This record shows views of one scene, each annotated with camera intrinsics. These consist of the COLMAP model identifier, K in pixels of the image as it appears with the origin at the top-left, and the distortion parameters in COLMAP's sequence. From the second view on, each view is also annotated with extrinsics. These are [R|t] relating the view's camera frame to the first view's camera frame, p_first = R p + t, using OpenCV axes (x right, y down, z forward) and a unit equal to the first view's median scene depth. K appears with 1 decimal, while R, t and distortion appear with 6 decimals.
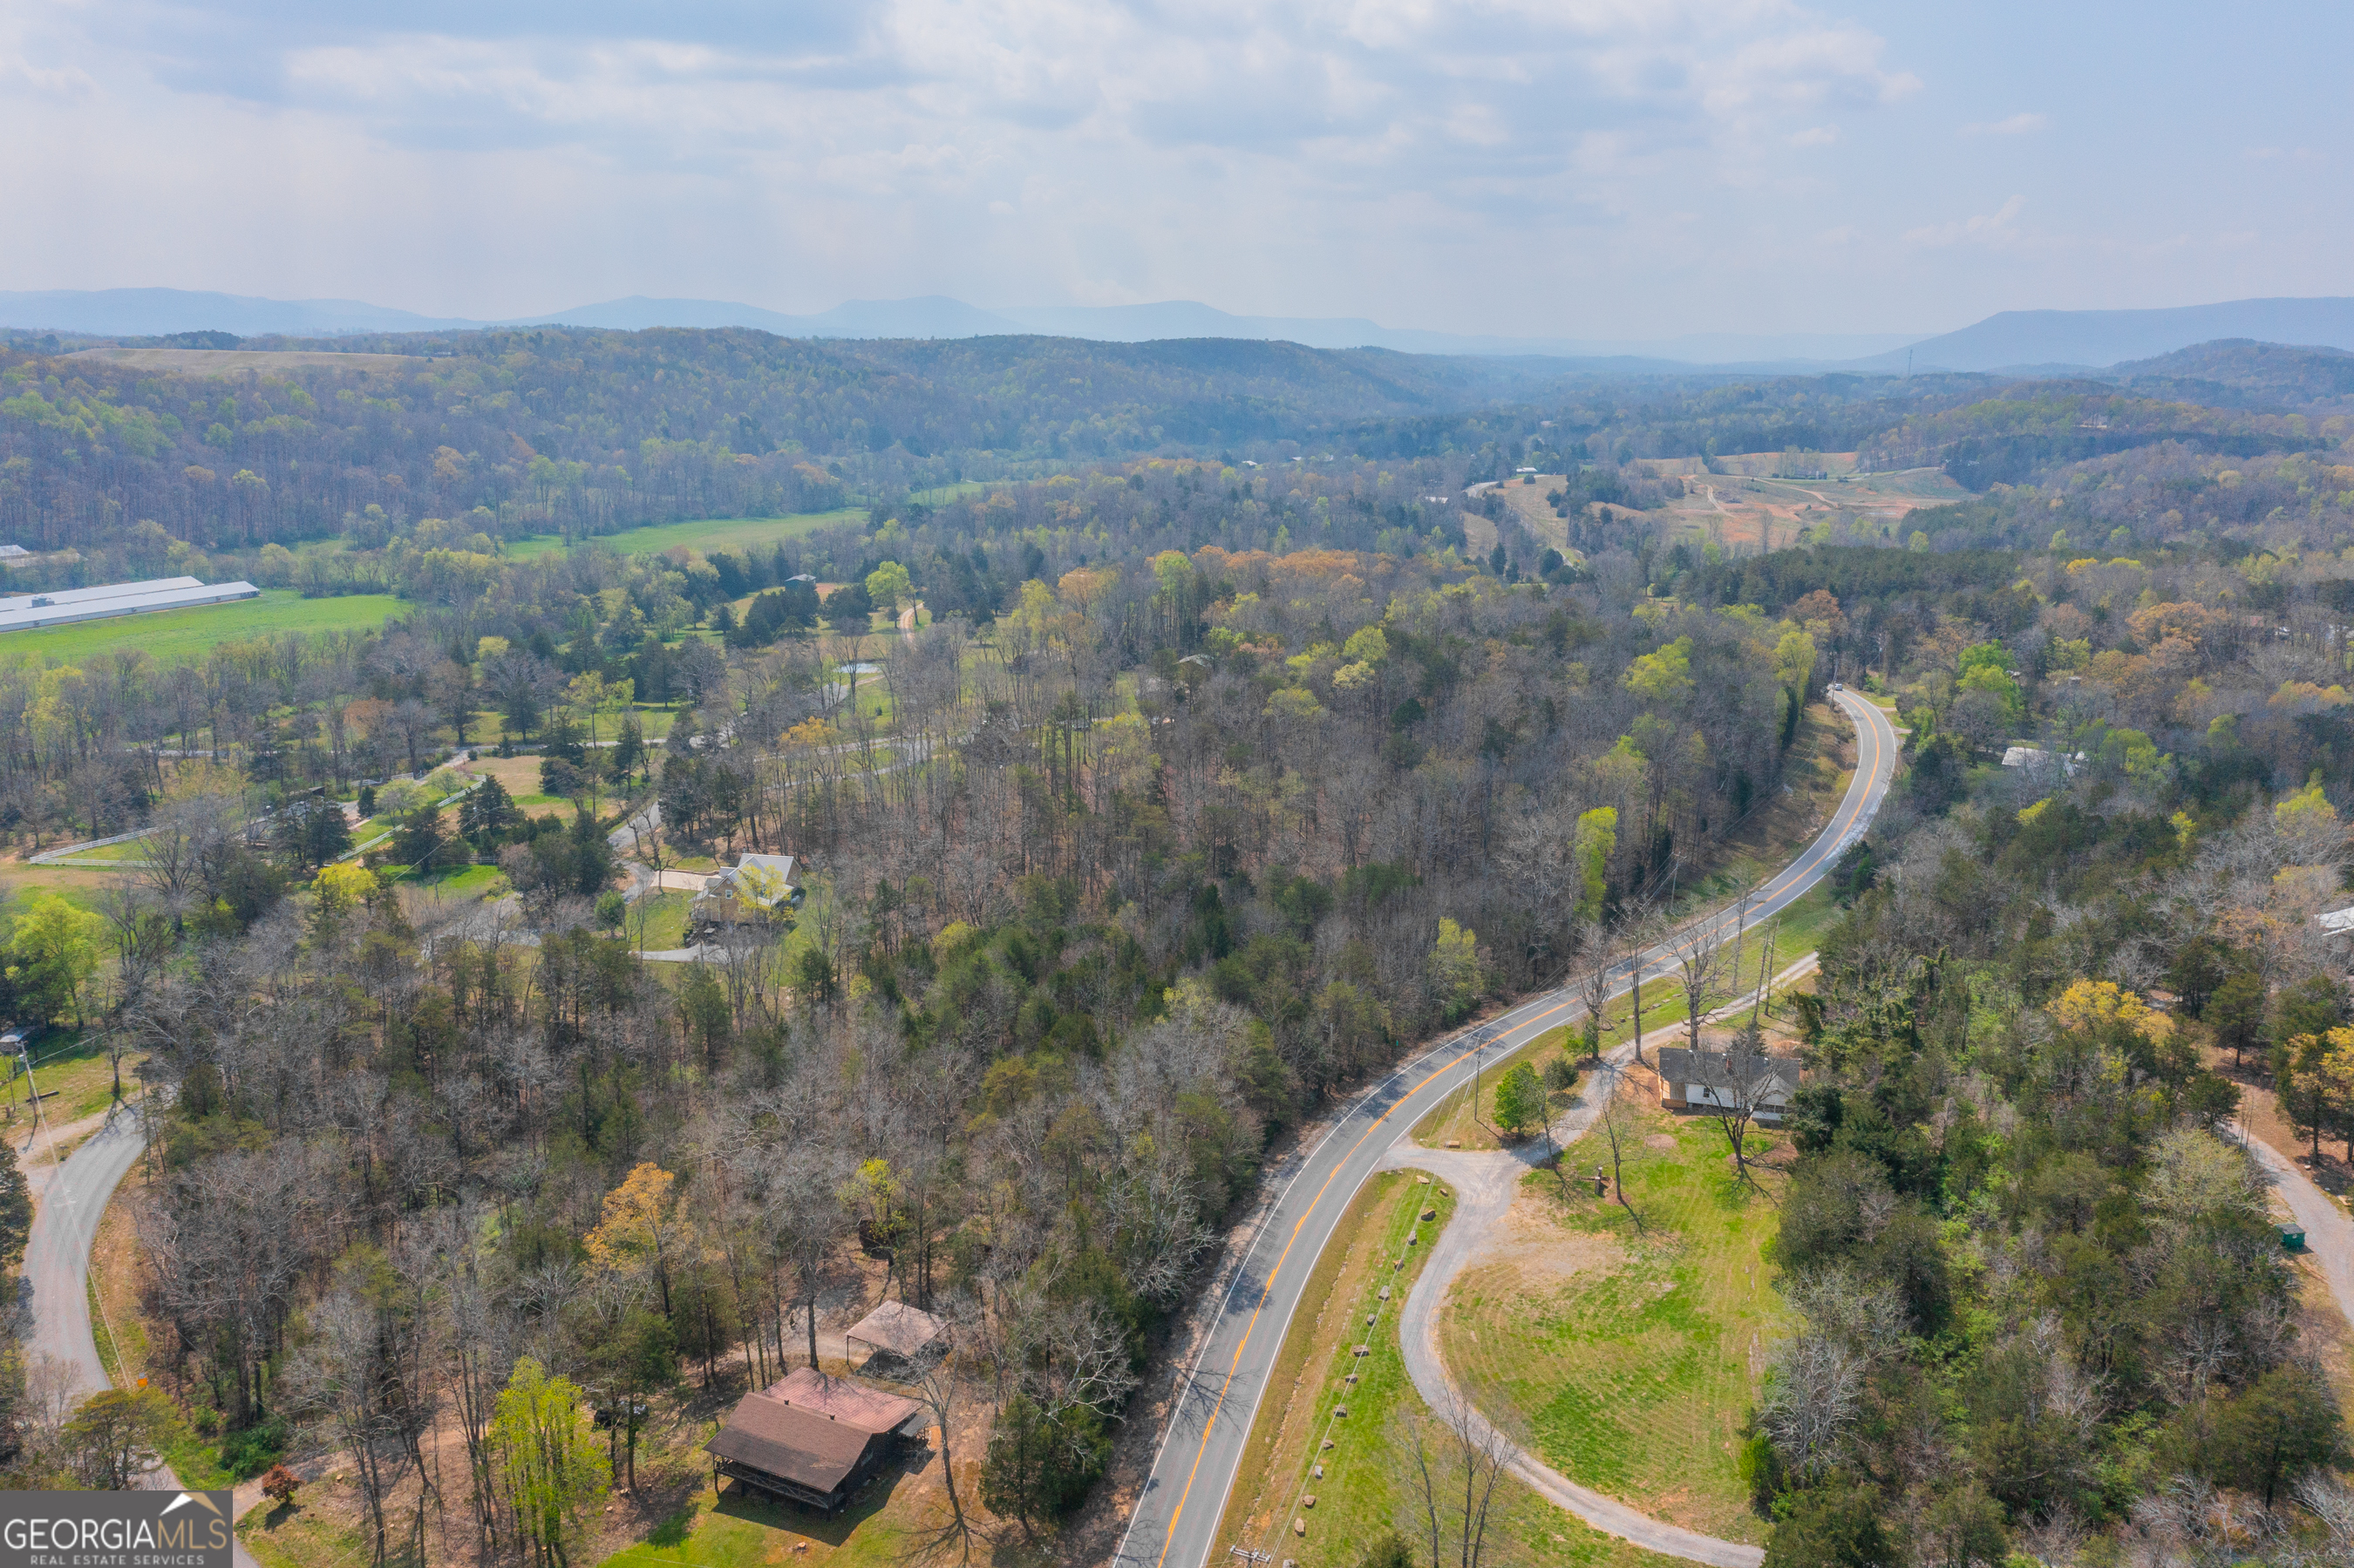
lens RADIAL K [[1868.7, 0, 1170.8], [0, 1868.7, 751.9], [0, 0, 1]] dist [0.017352, 0.007523]
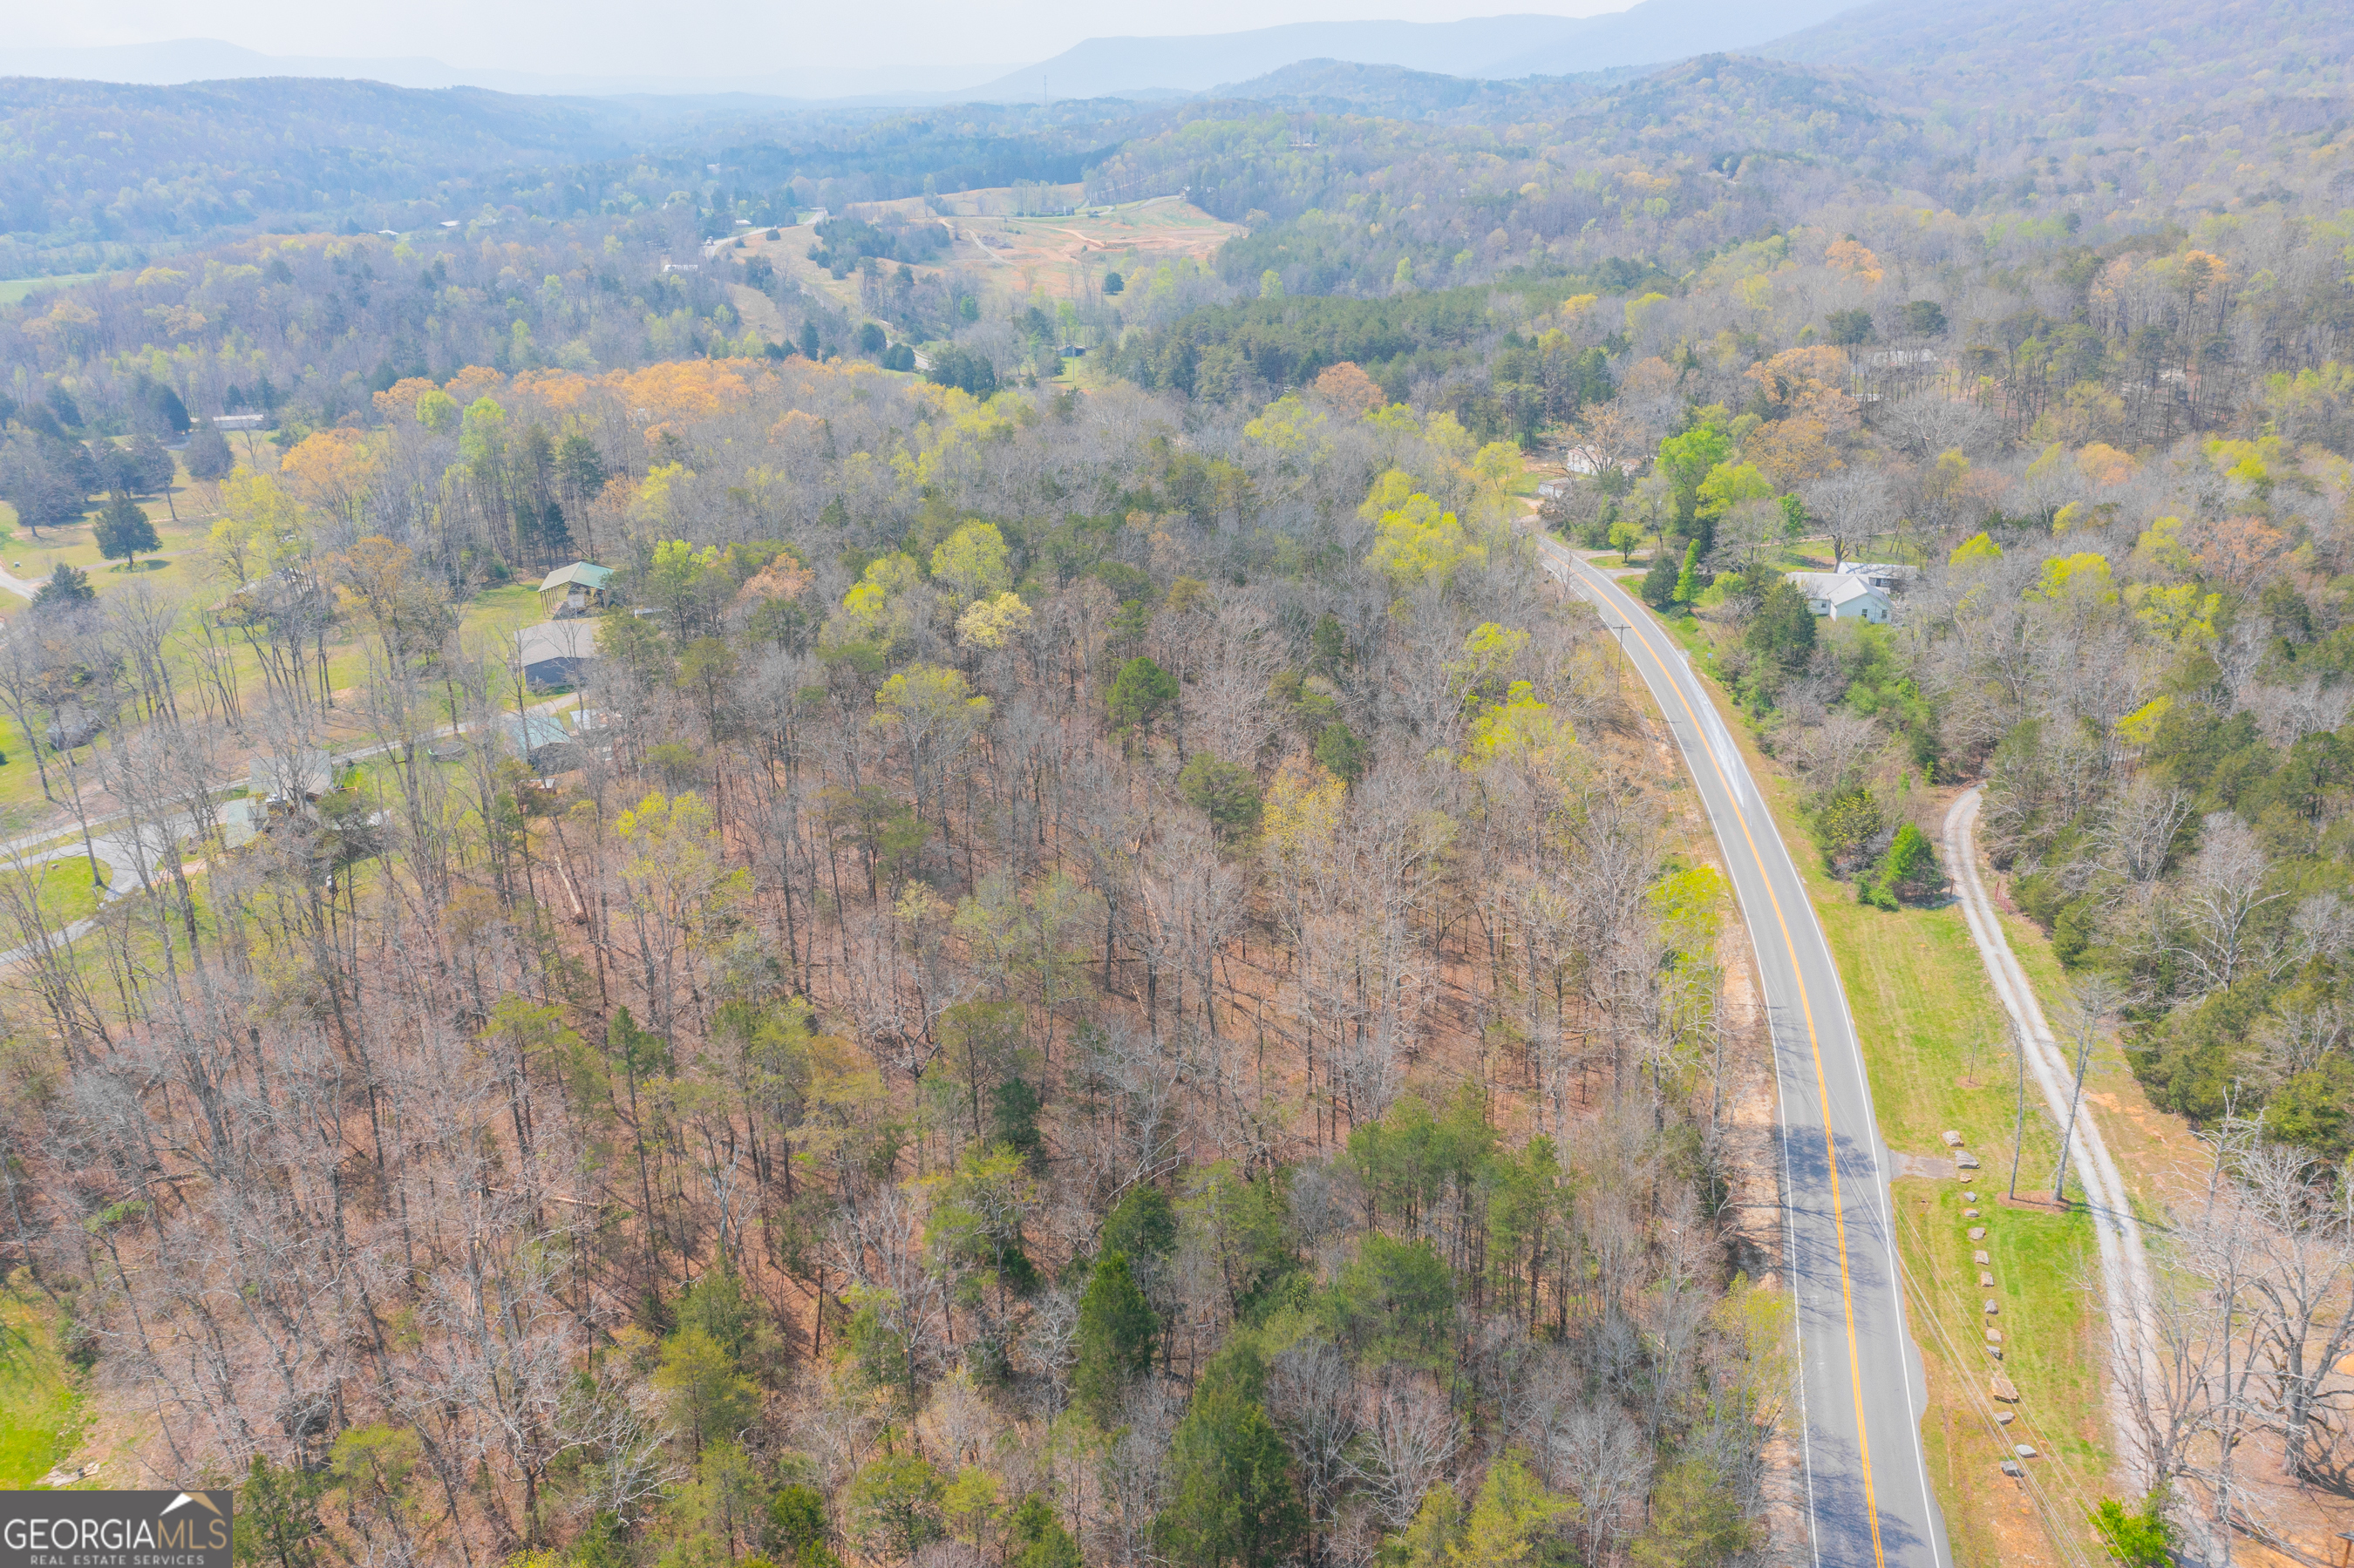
lens RADIAL K [[1864.7, 0, 1170.4], [0, 1864.7, 773.5], [0, 0, 1]] dist [0.013253, 0.012331]
pose [[0.897416, -0.178254, 0.403571, -0.040009], [0.120276, 0.978943, 0.164935, -0.036217], [-0.424474, -0.099475, 0.899959, 0.205151]]
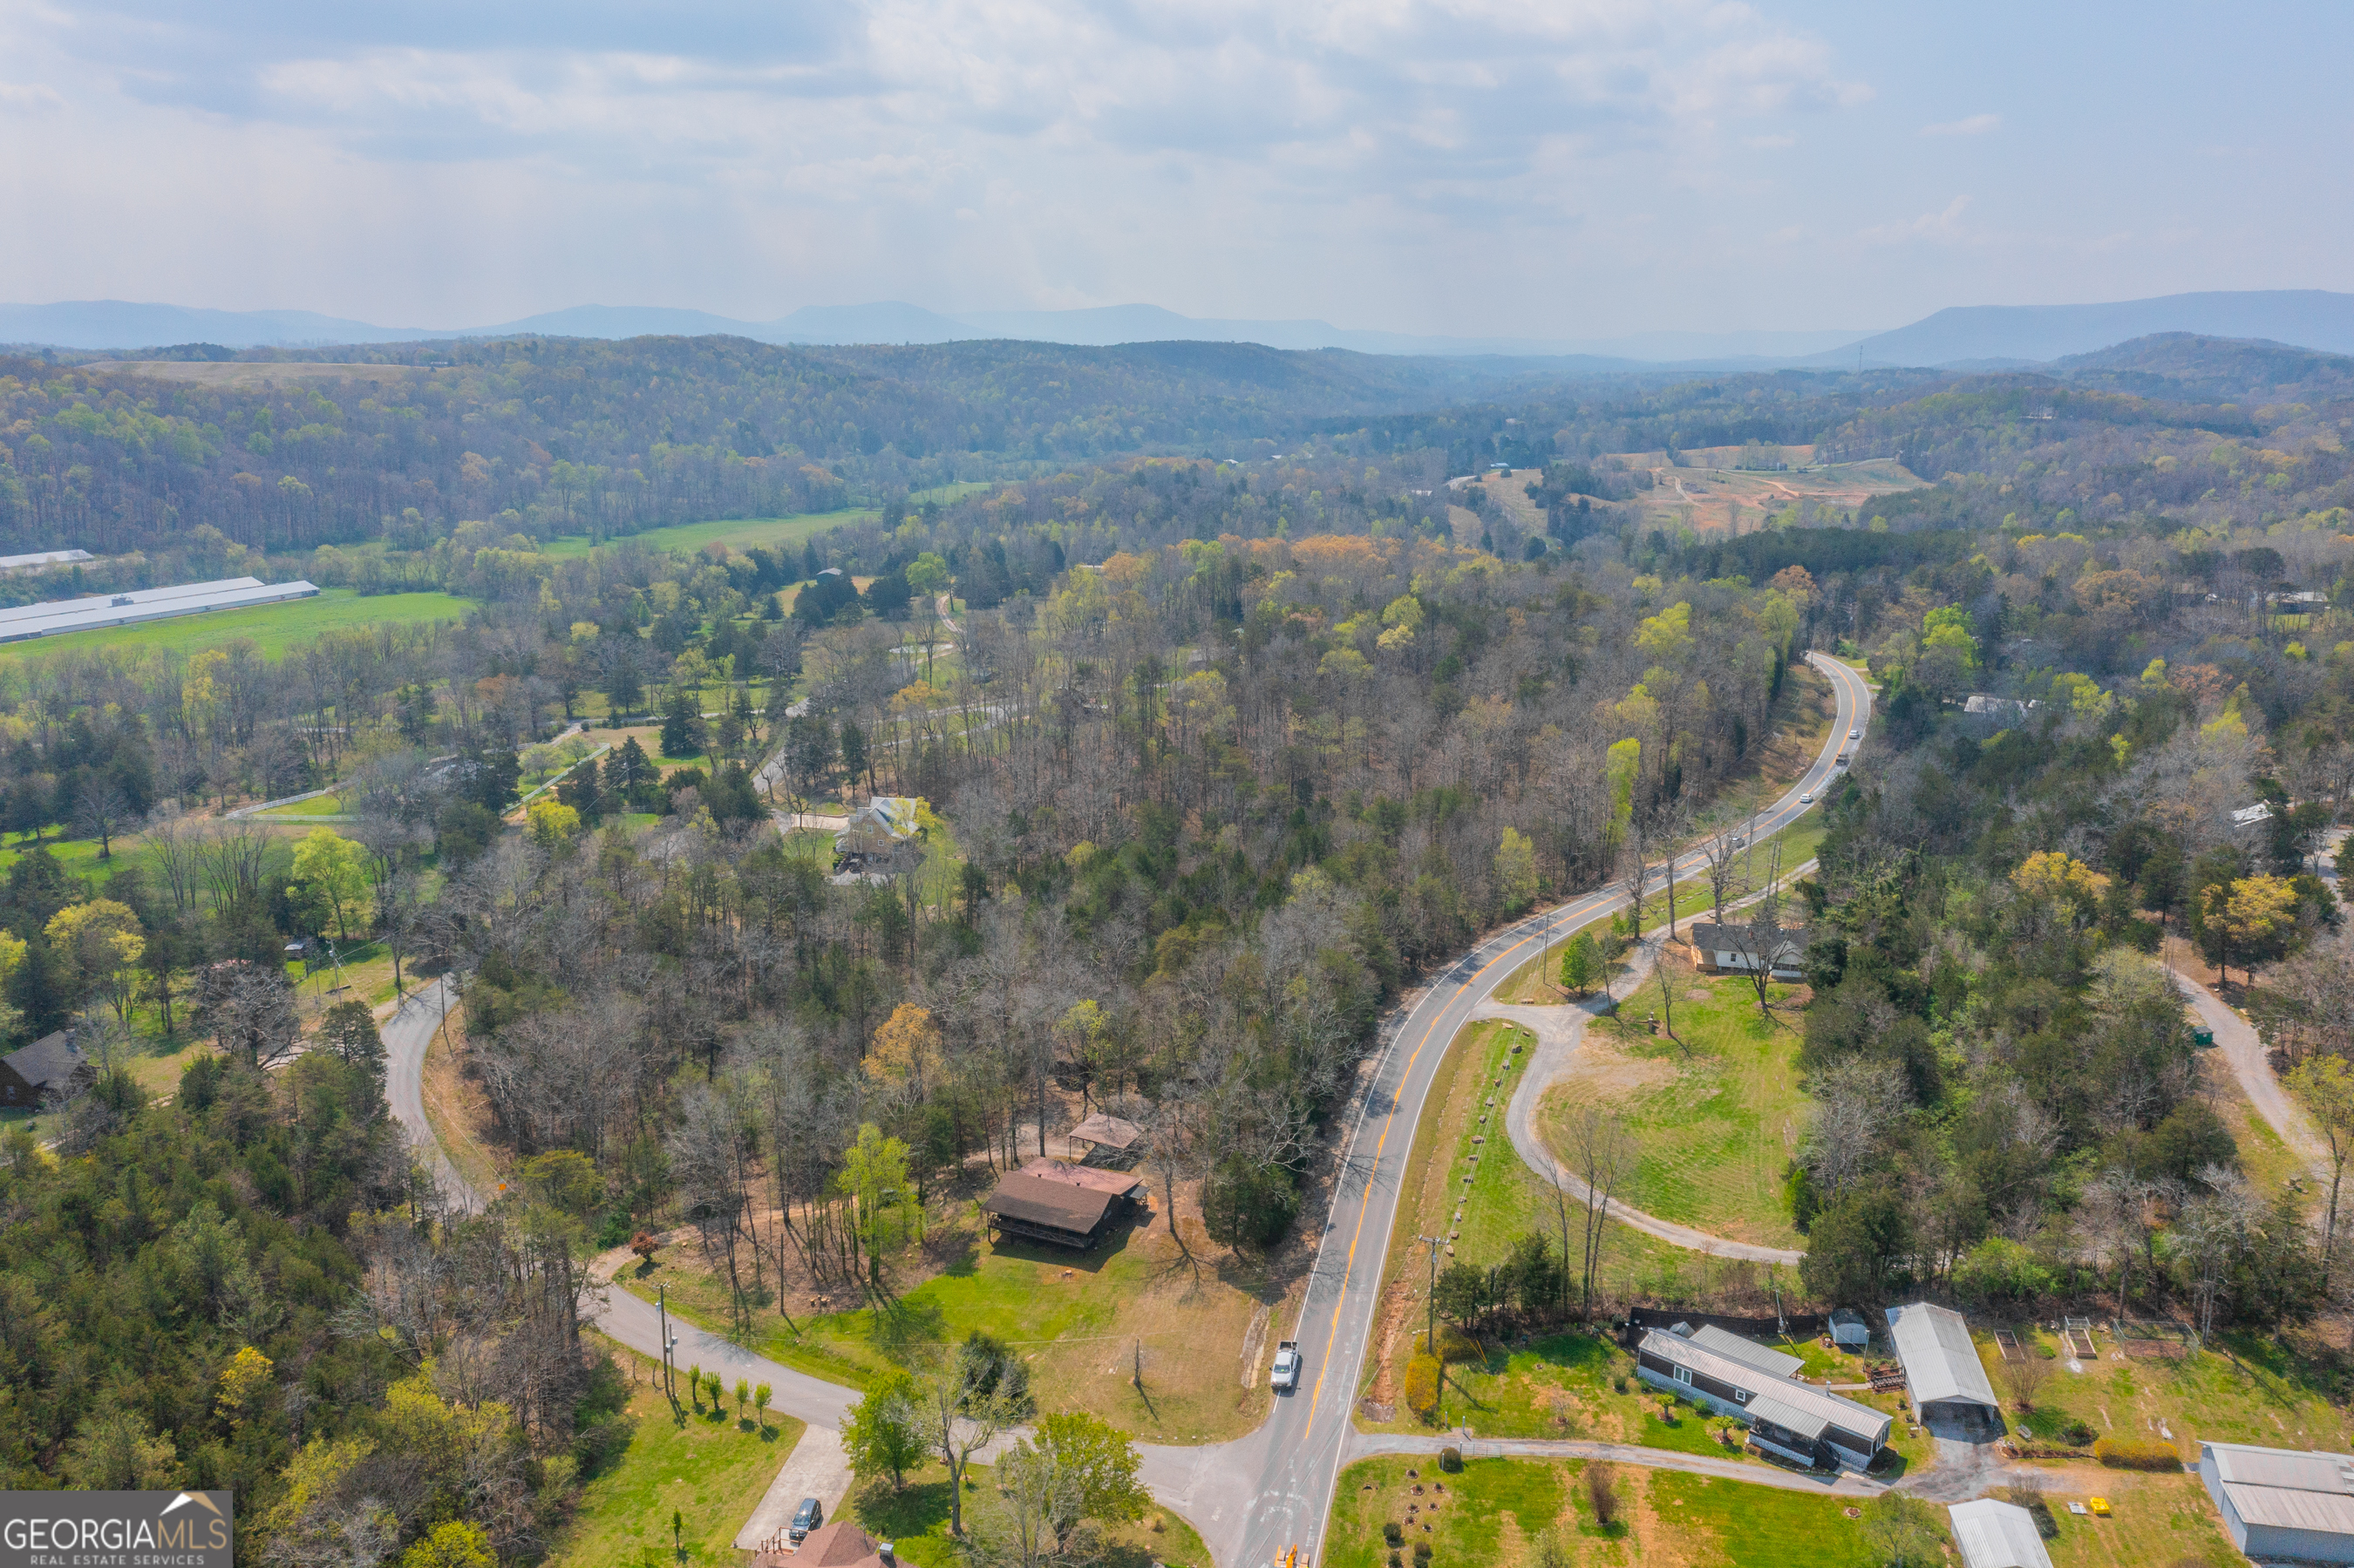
lens RADIAL K [[1864.7, 0, 1170.4], [0, 1864.7, 773.5], [0, 0, 1]] dist [0.013253, 0.012331]
pose [[0.999675, -0.014585, 0.020919, -0.027708], [0.014375, 0.999845, 0.010176, 0.012150], [-0.021064, -0.009872, 0.999729, -0.054721]]
